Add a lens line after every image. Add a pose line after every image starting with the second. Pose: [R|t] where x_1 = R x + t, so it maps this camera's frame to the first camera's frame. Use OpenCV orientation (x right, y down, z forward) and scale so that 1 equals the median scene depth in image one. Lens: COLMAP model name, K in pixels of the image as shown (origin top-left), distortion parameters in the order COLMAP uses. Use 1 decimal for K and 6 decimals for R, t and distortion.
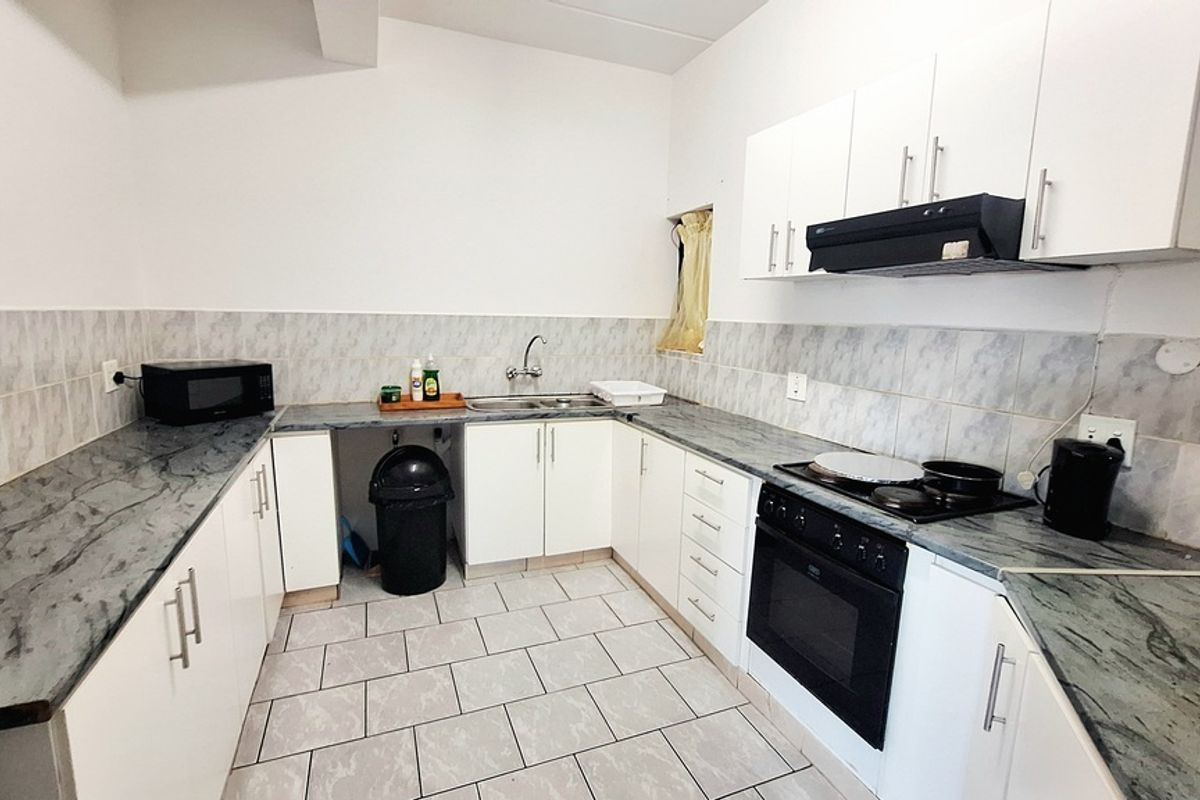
lens RADIAL K [[555.4, 0, 600.0], [0, 555.4, 400.0], [0, 0, 1]] dist [-0.004124, -0.000649]
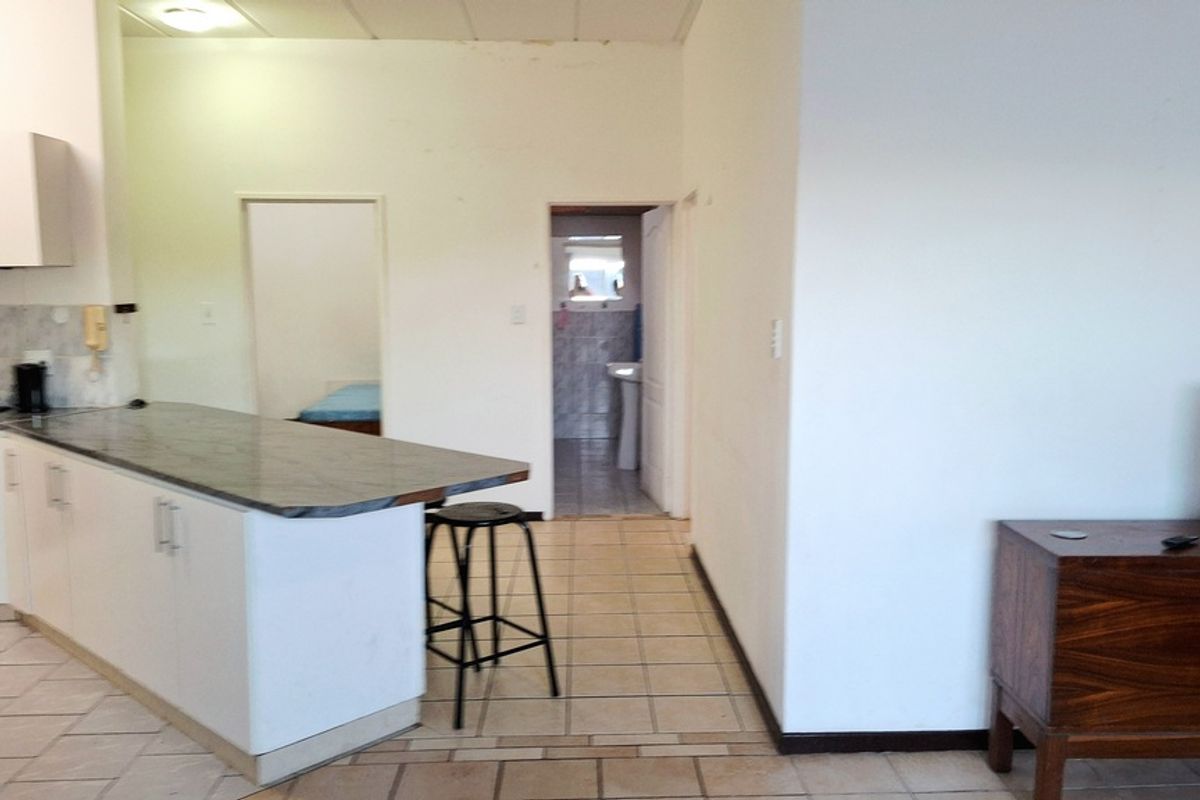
lens RADIAL K [[1004.4, 0, 638.2], [0, 1004.4, 396.0], [0, 0, 1]] dist [0.104348, -0.152876]
pose [[0.320563, -0.125671, 0.938854, -1.176640], [0.161345, 0.983920, 0.076613, 0.172600], [-0.933385, 0.126920, 0.335685, -1.415677]]
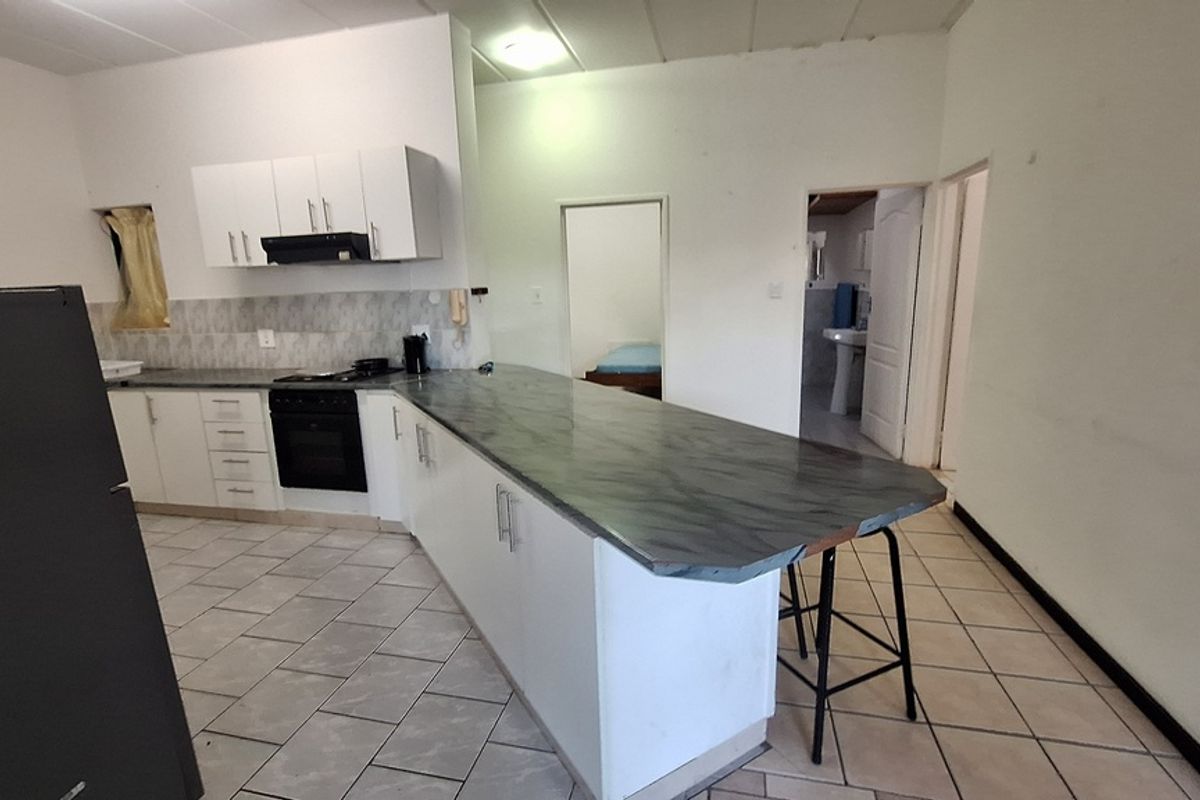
lens RADIAL K [[555.4, 0, 600.0], [0, 555.4, 400.0], [0, 0, 1]] dist [-0.004124, -0.000649]
pose [[0.565734, -0.205701, 0.798519, -0.455271], [0.172940, 0.976447, 0.129012, 0.124319], [-0.806249, 0.065109, 0.587983, -0.740837]]
